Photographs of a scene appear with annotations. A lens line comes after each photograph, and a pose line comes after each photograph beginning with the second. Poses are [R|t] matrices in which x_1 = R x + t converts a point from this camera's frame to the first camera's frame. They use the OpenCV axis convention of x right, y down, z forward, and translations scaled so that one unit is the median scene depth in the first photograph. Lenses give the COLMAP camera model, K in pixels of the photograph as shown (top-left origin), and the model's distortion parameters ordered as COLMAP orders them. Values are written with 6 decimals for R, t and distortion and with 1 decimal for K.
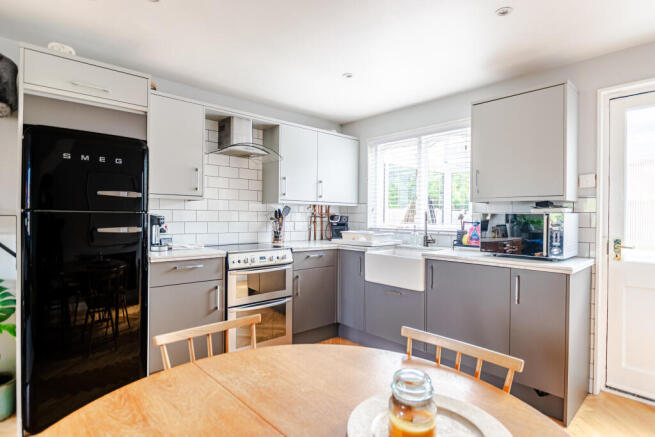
lens RADIAL K [[347.9, 0, 327.5], [0, 347.9, 218.5], [0, 0, 1]] dist [-0.001283, -0.000770]
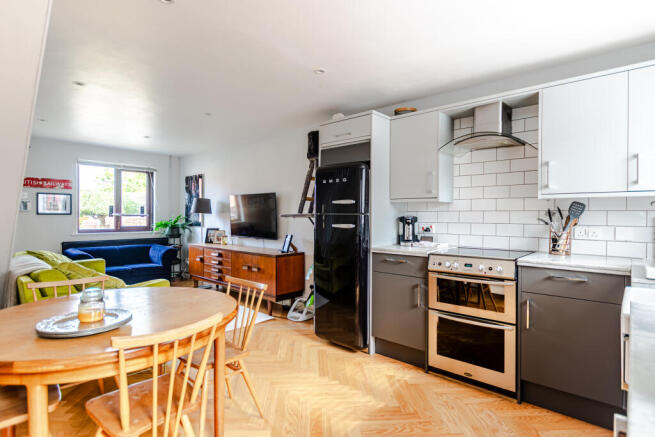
lens RADIAL K [[347.9, 0, 327.5], [0, 347.9, 218.5], [0, 0, 1]] dist [-0.001283, -0.000770]
pose [[0.094792, -0.002234, -0.995495, 0.592616], [-0.010581, 0.999939, -0.003252, 0.003950], [0.995441, 0.010842, 0.094763, 0.532973]]
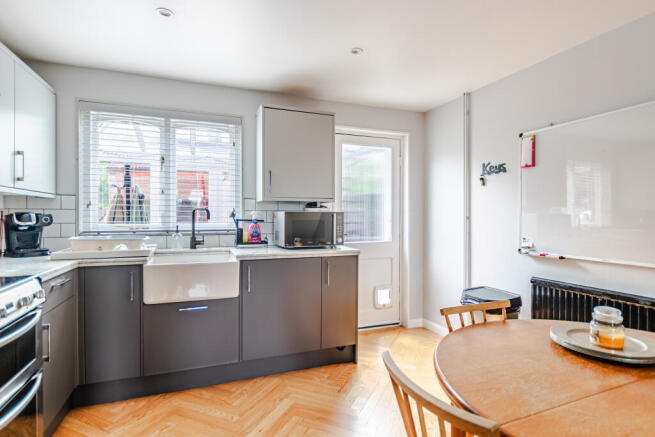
lens RADIAL K [[347.9, 0, 327.5], [0, 347.9, 218.5], [0, 0, 1]] dist [-0.001283, -0.000770]
pose [[0.344019, -0.015361, 0.938837, -0.446372], [0.005168, 0.999882, 0.014466, -0.006722], [-0.938948, -0.000124, 0.344058, 0.416675]]
